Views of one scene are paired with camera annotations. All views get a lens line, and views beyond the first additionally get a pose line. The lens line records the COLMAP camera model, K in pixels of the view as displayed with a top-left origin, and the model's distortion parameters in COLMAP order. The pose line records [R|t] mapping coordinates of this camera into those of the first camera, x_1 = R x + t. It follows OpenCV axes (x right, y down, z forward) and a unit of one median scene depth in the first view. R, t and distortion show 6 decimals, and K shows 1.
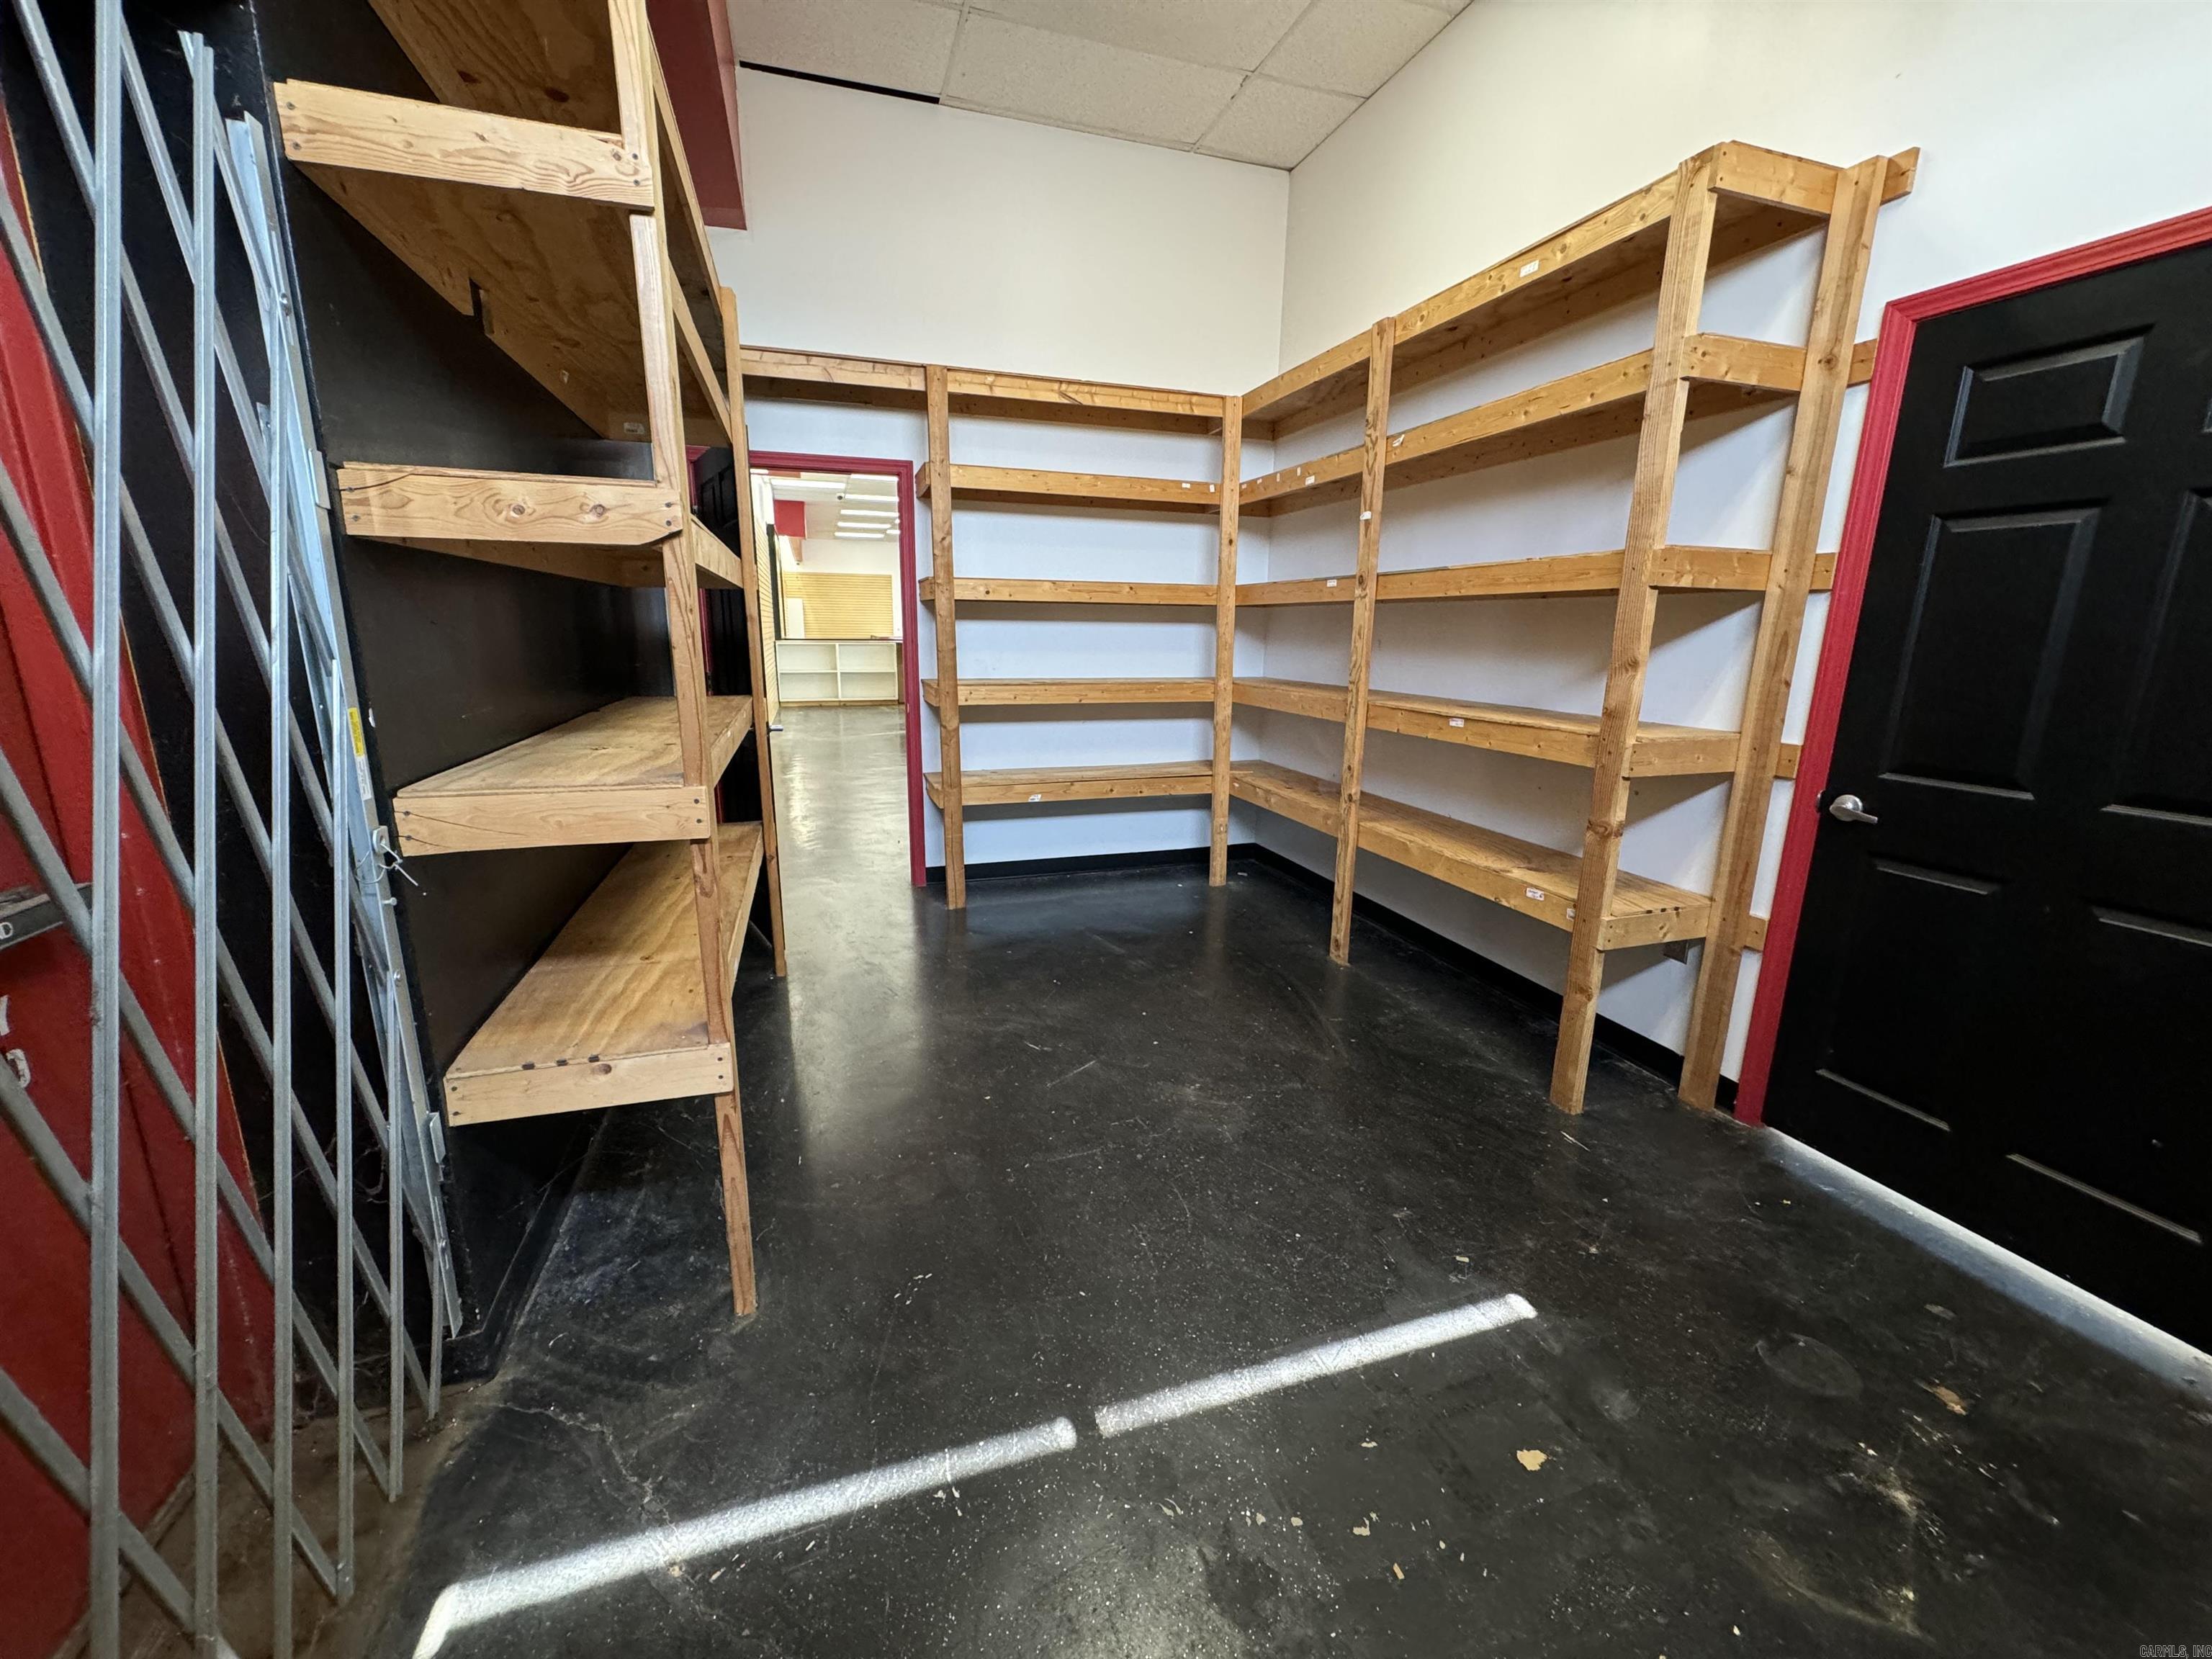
lens RADIAL K [[877.8, 0, 1106.9], [0, 877.8, 828.4], [0, 0, 1]] dist [0.001505, 0.000257]
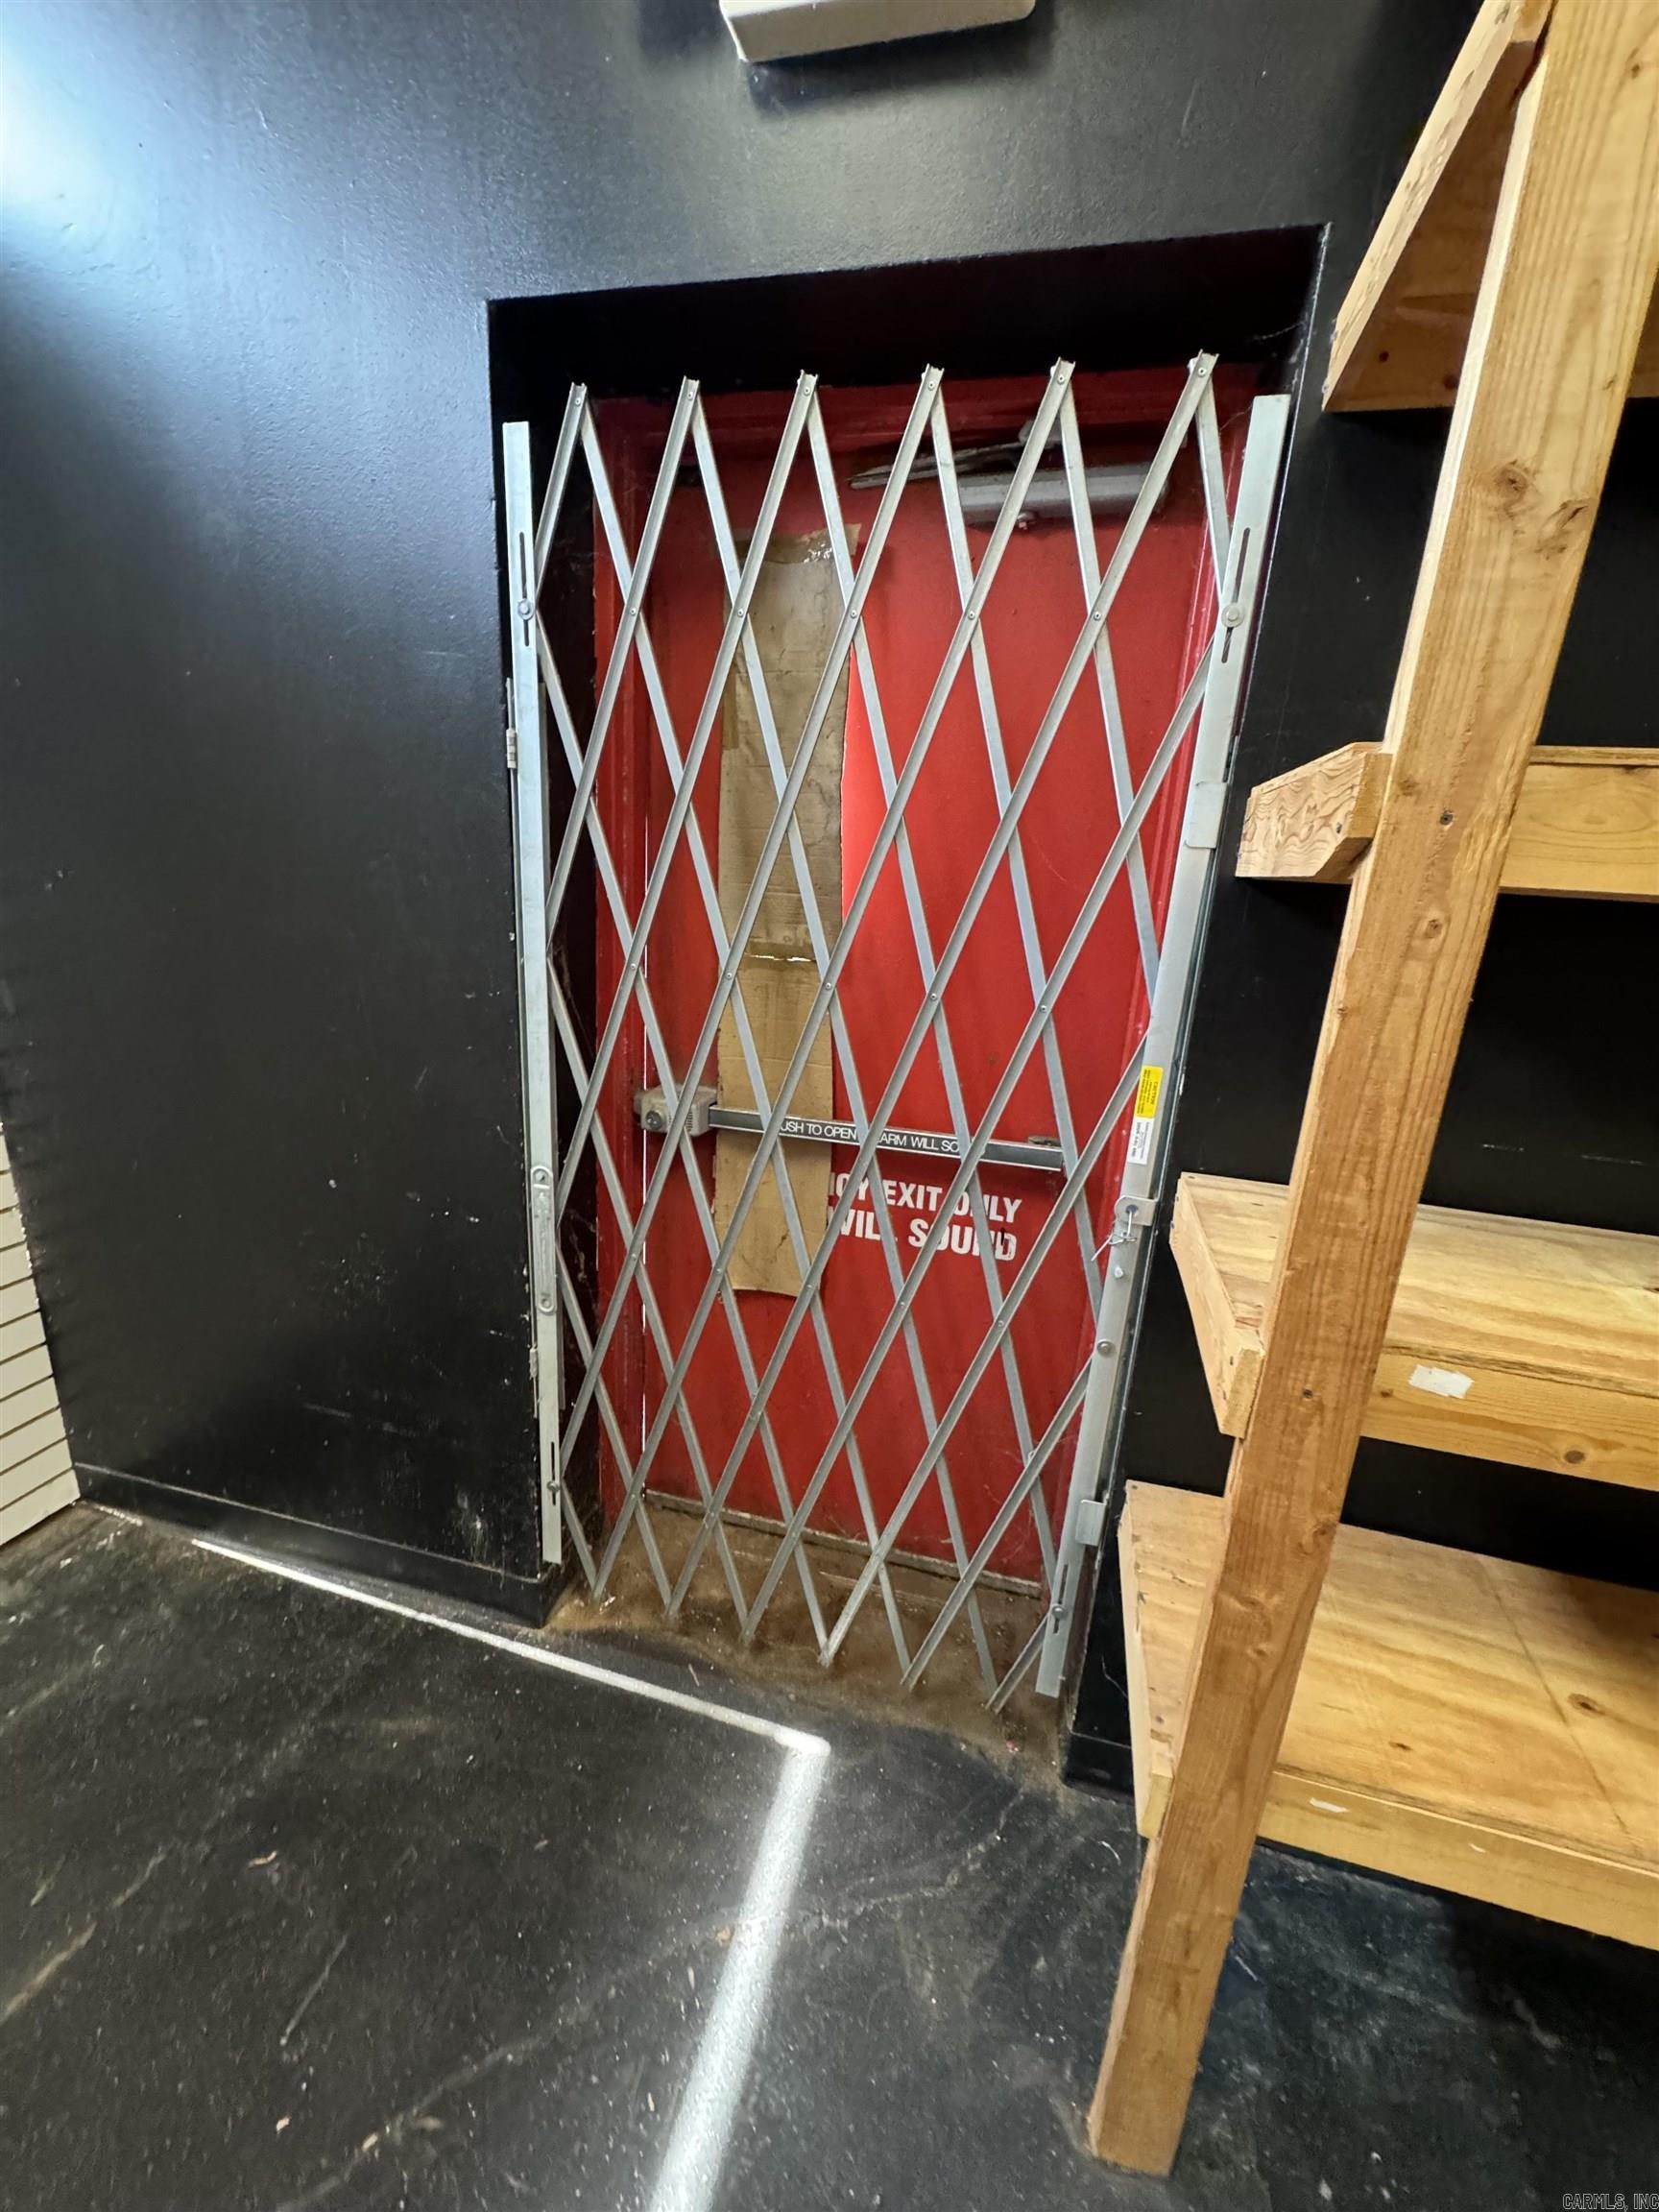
lens RADIAL K [[877.8, 0, 828.7], [0, 877.8, 1108.1], [0, 0, 1]] dist [0.001505, 0.000257]
pose [[-0.542869, 0.185917, -0.818980, 0.063158], [-0.248332, 0.896043, 0.368020, -0.327484], [0.802262, 0.403165, -0.440265, 1.081085]]
